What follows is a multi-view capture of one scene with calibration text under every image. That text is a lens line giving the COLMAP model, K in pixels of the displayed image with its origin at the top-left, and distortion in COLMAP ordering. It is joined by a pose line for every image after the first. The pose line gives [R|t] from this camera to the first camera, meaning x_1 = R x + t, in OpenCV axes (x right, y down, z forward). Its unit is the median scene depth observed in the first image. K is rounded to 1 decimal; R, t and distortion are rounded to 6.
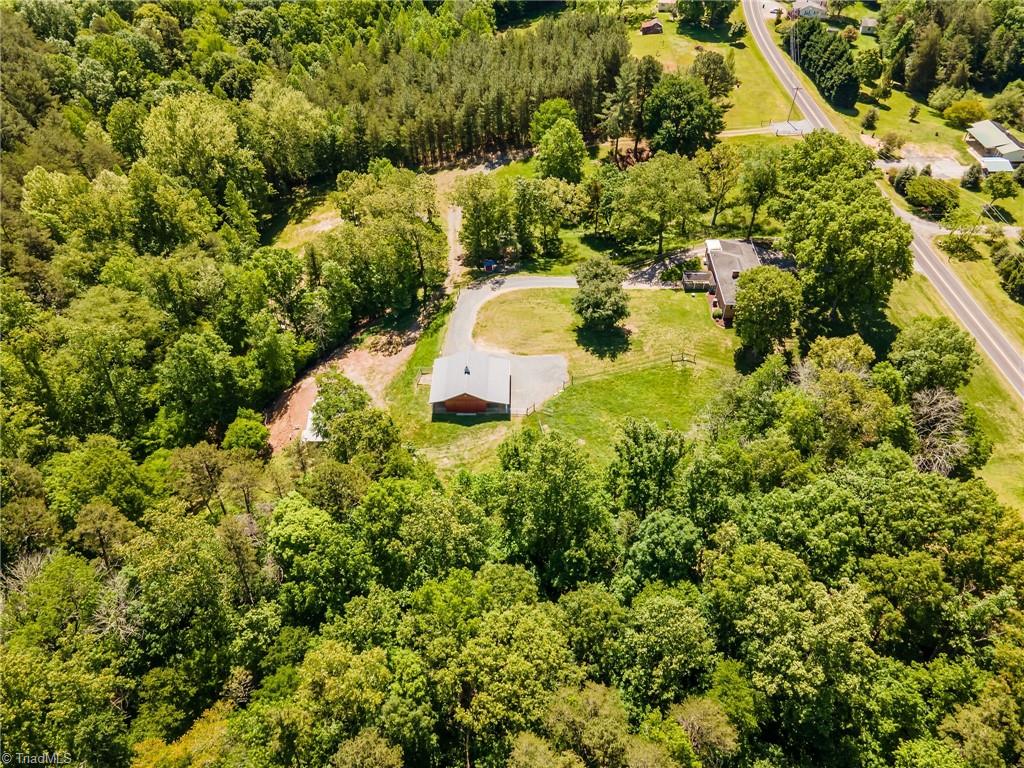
lens RADIAL K [[761.1, 0, 512.0], [0, 761.1, 384.0], [0, 0, 1]] dist [0.007805, 0.034897]
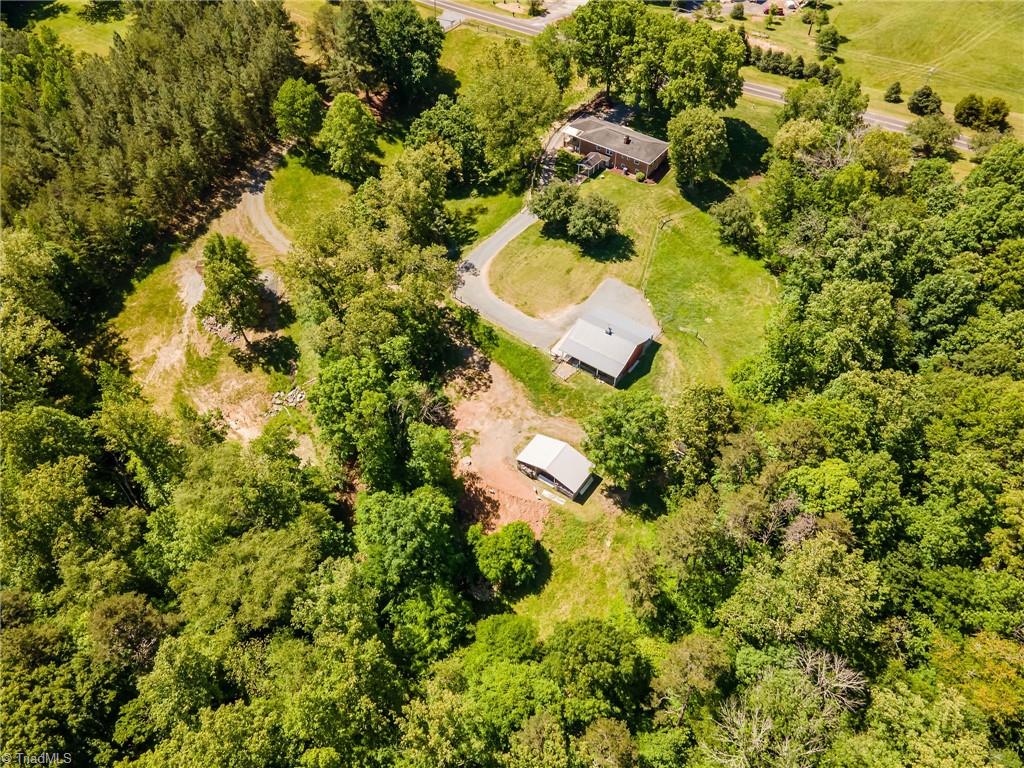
lens RADIAL K [[761.1, 0, 512.0], [0, 761.1, 384.0], [0, 0, 1]] dist [0.007805, 0.034897]
pose [[0.574514, -0.610525, 0.545154, -0.610432], [0.558191, 0.779380, 0.284586, -0.270835], [-0.598629, 0.140802, 0.788554, 0.274860]]
